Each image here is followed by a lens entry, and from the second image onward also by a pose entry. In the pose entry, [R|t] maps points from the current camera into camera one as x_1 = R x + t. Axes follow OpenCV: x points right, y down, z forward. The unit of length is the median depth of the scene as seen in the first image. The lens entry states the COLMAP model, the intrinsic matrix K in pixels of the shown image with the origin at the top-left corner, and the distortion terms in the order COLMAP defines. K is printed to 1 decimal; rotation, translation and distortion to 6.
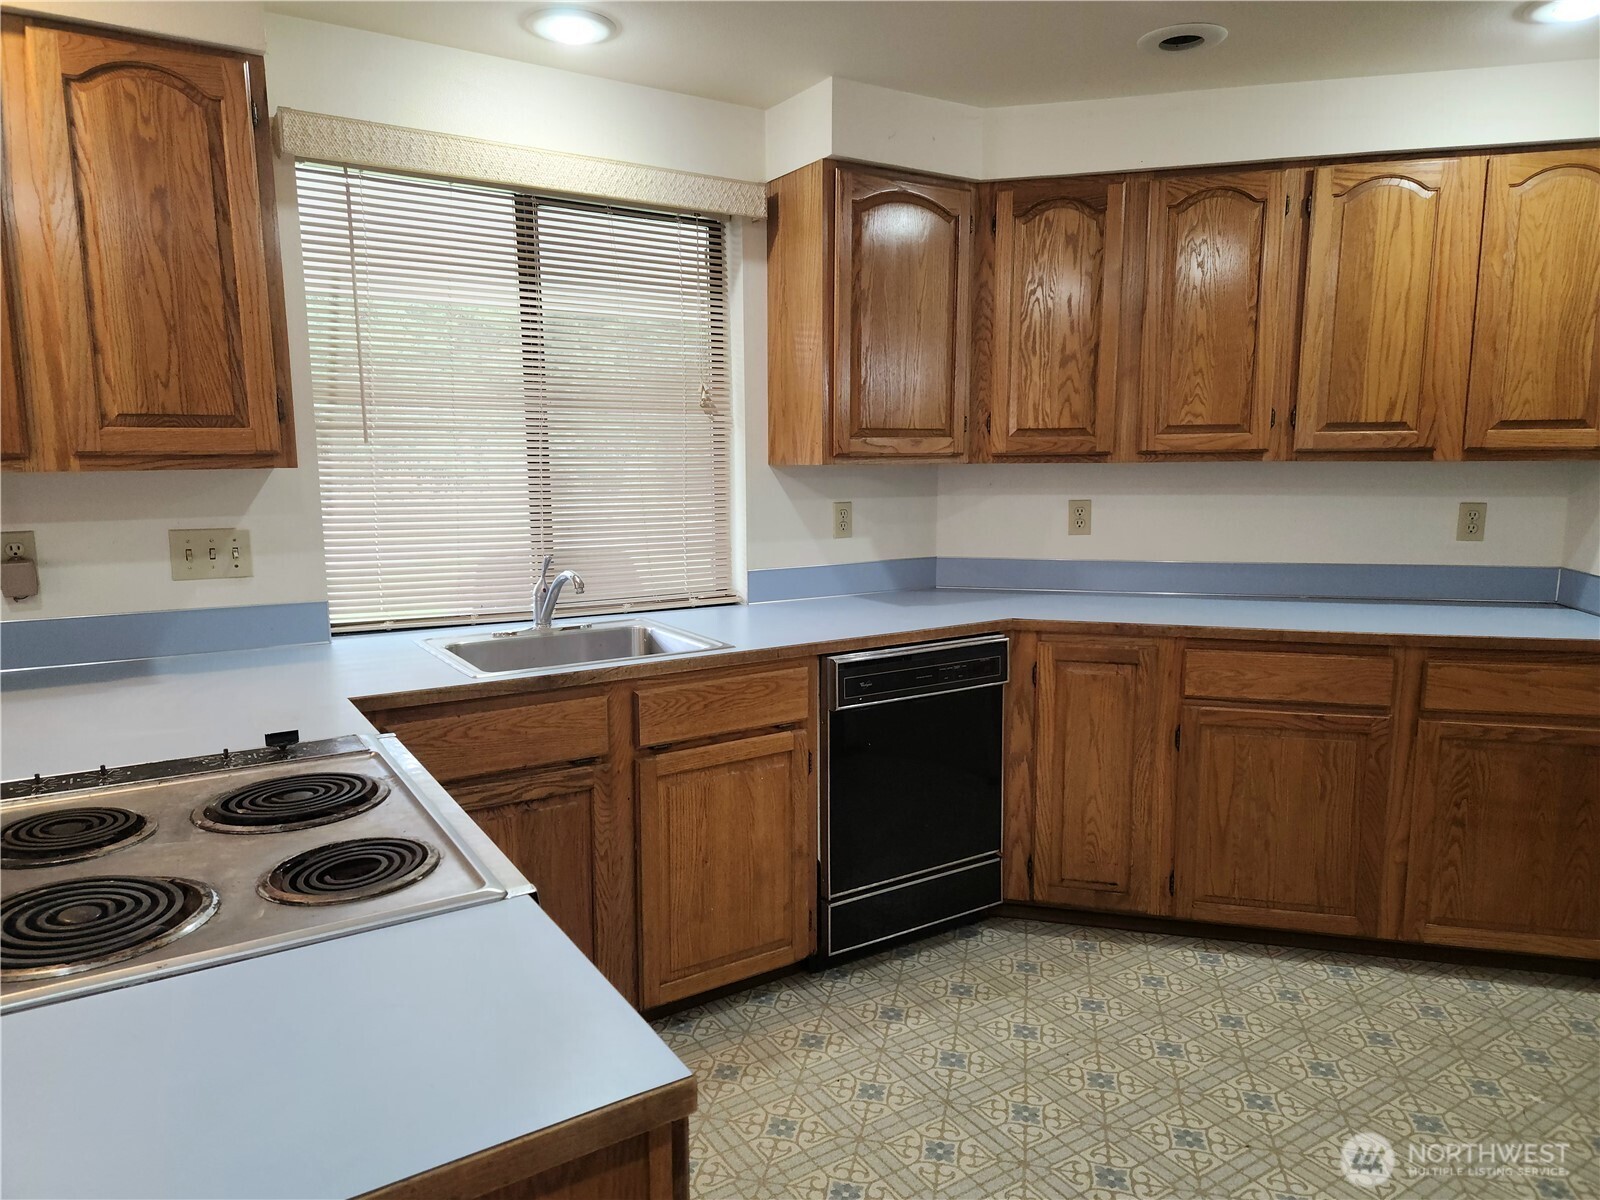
lens RADIAL K [[1055.7, 0, 786.2], [0, 1055.7, 608.6], [0, 0, 1]] dist [0.074416, -0.061788]
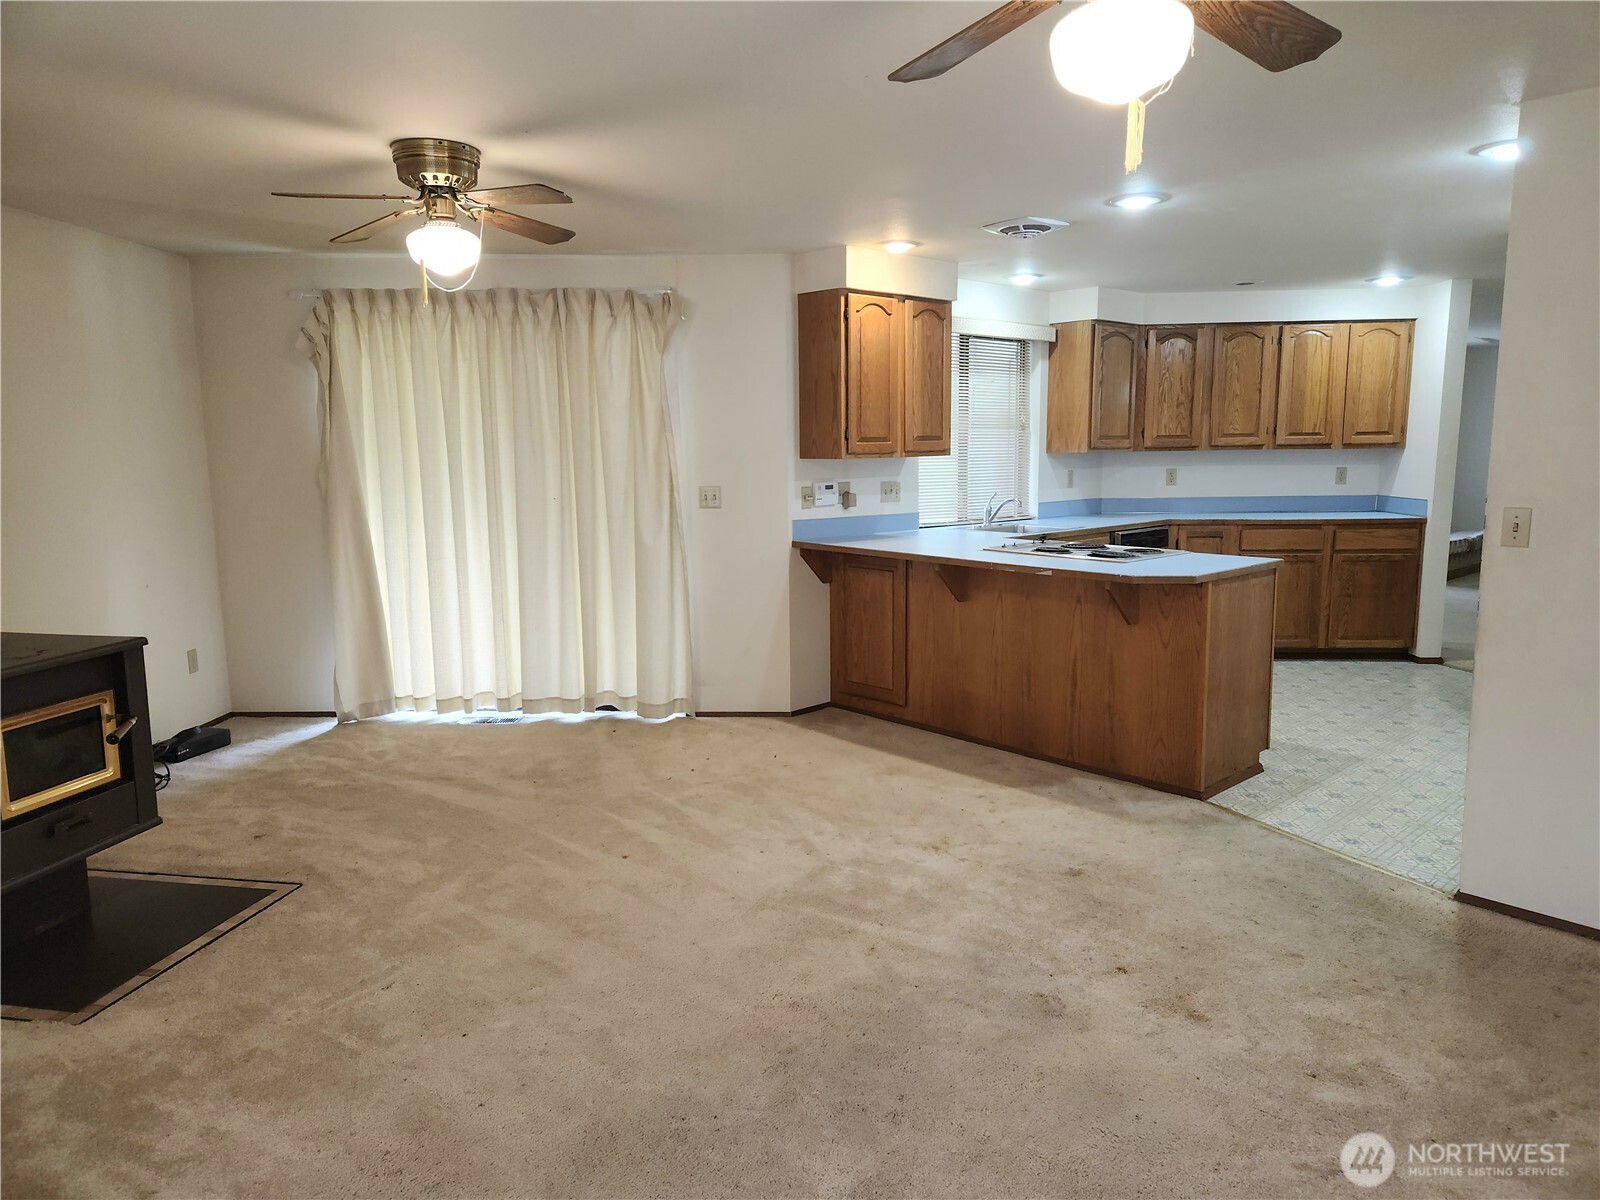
lens RADIAL K [[1018.3, 0, 800.0], [0, 1018.3, 600.0], [0, 0, 1]] dist [0.054409, -0.050933]
pose [[0.984795, -0.033073, 0.170543, -0.931224], [0.032966, 0.999450, 0.003464, 0.146481], [-0.170564, 0.002211, 0.985344, -1.016164]]
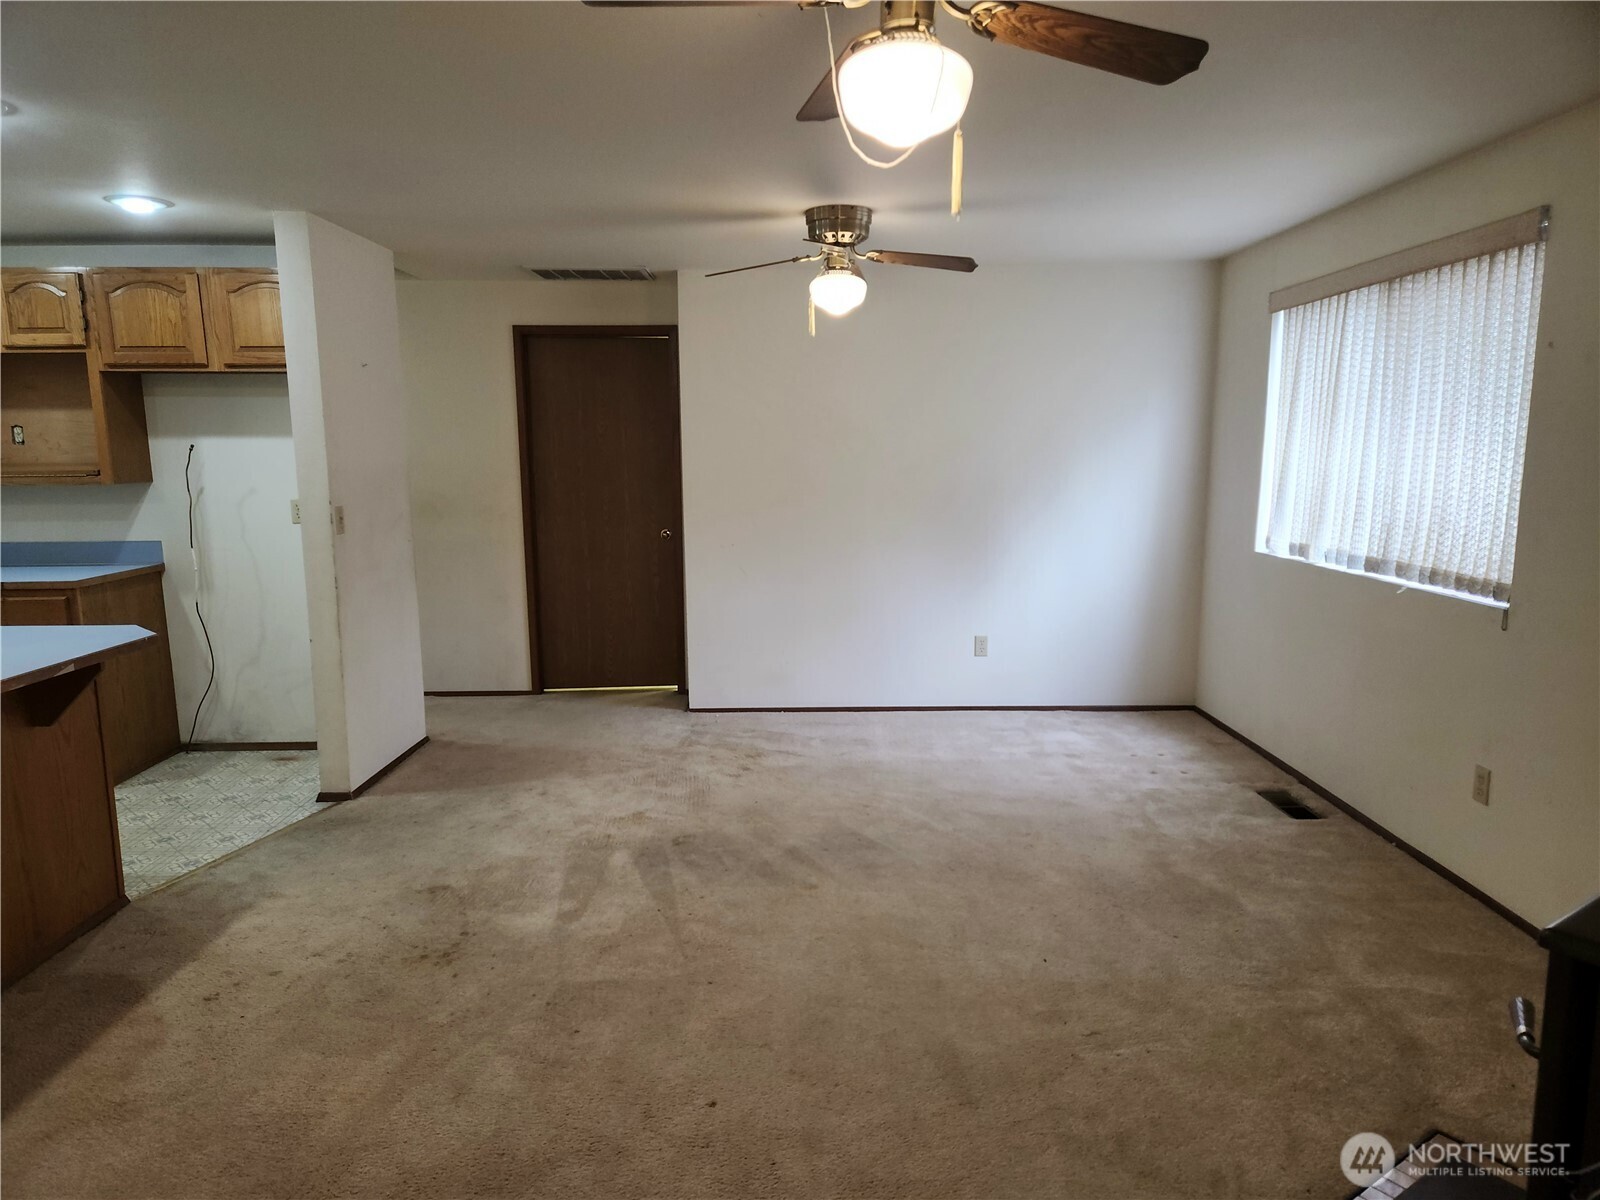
lens RADIAL K [[1055.7, 0, 786.2], [0, 1055.7, 608.6], [0, 0, 1]] dist [0.074416, -0.061788]
pose [[-0.840829, -0.076022, 0.535935, -1.371507], [0.088461, 0.957480, 0.274604, -0.120201], [-0.534023, 0.278305, -0.798352, 0.647266]]
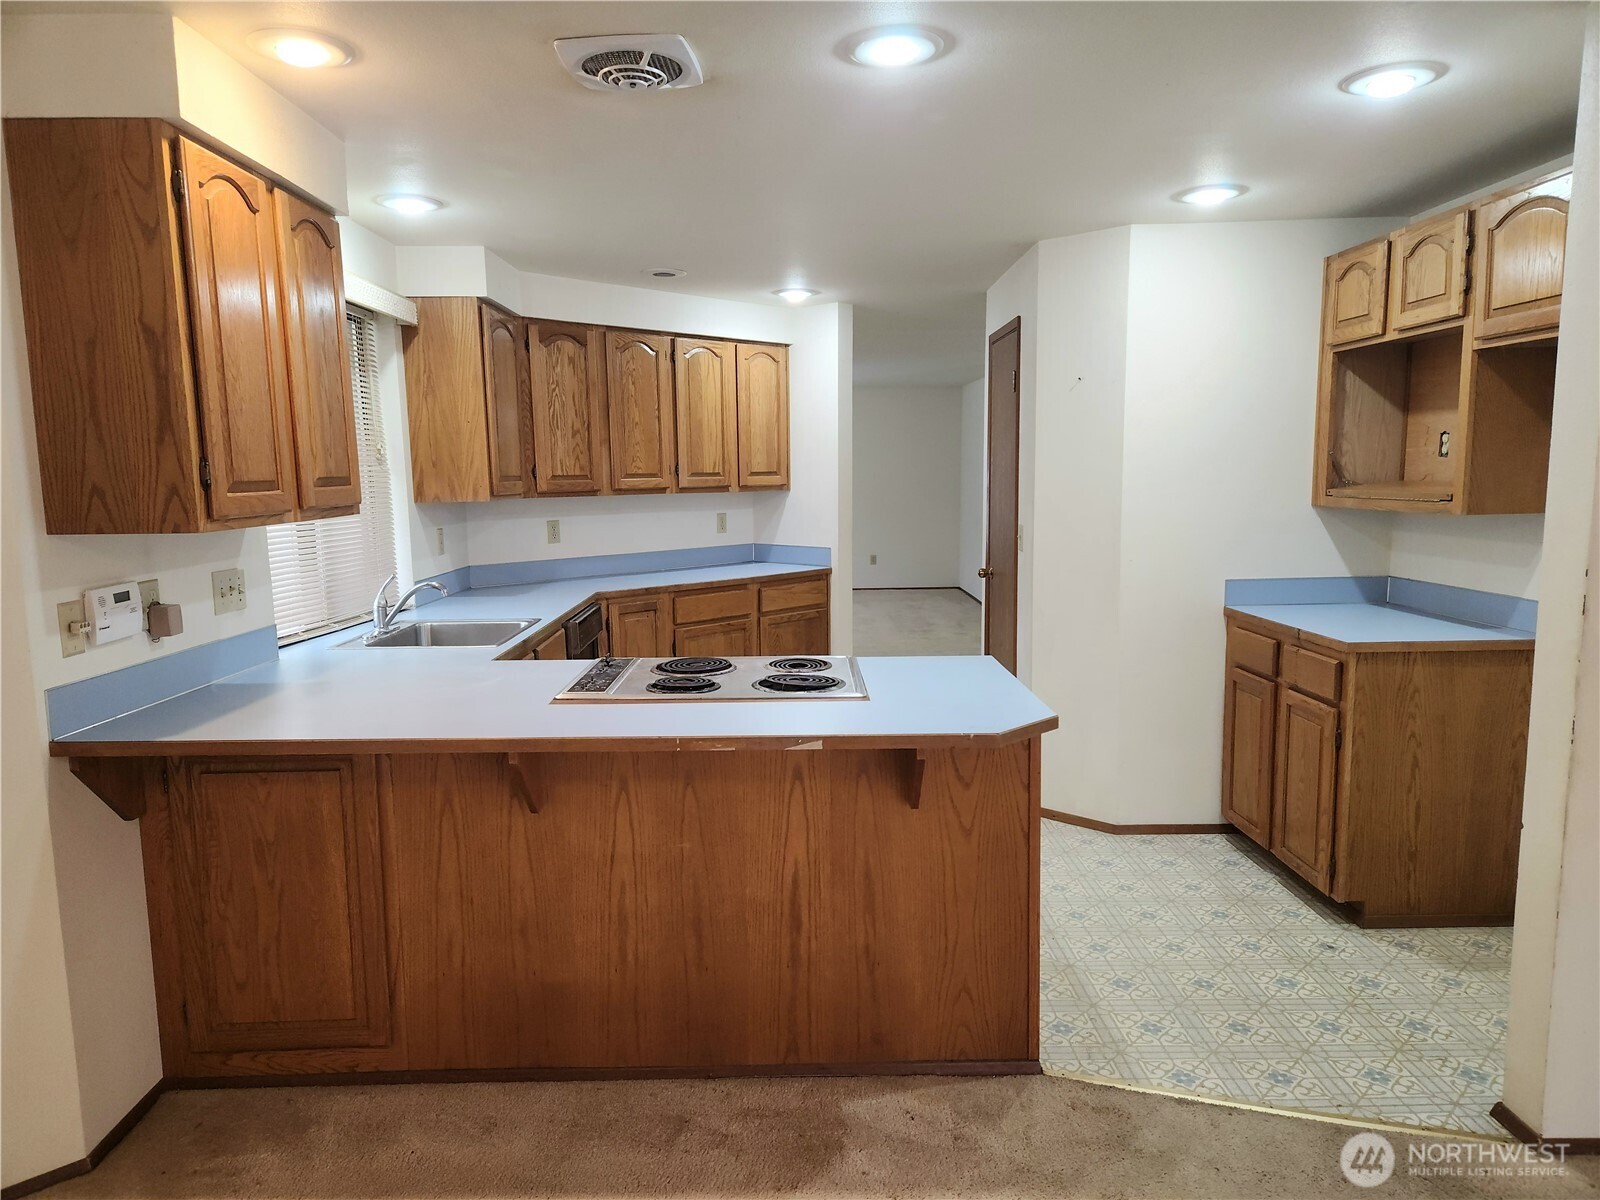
lens RADIAL K [[1055.7, 0, 786.2], [0, 1055.7, 608.6], [0, 0, 1]] dist [0.074416, -0.061788]
pose [[0.533703, -0.114332, 0.837908, -0.978538], [0.136765, 0.989445, 0.047897, -0.003777], [-0.834540, 0.089034, 0.543706, -0.123436]]
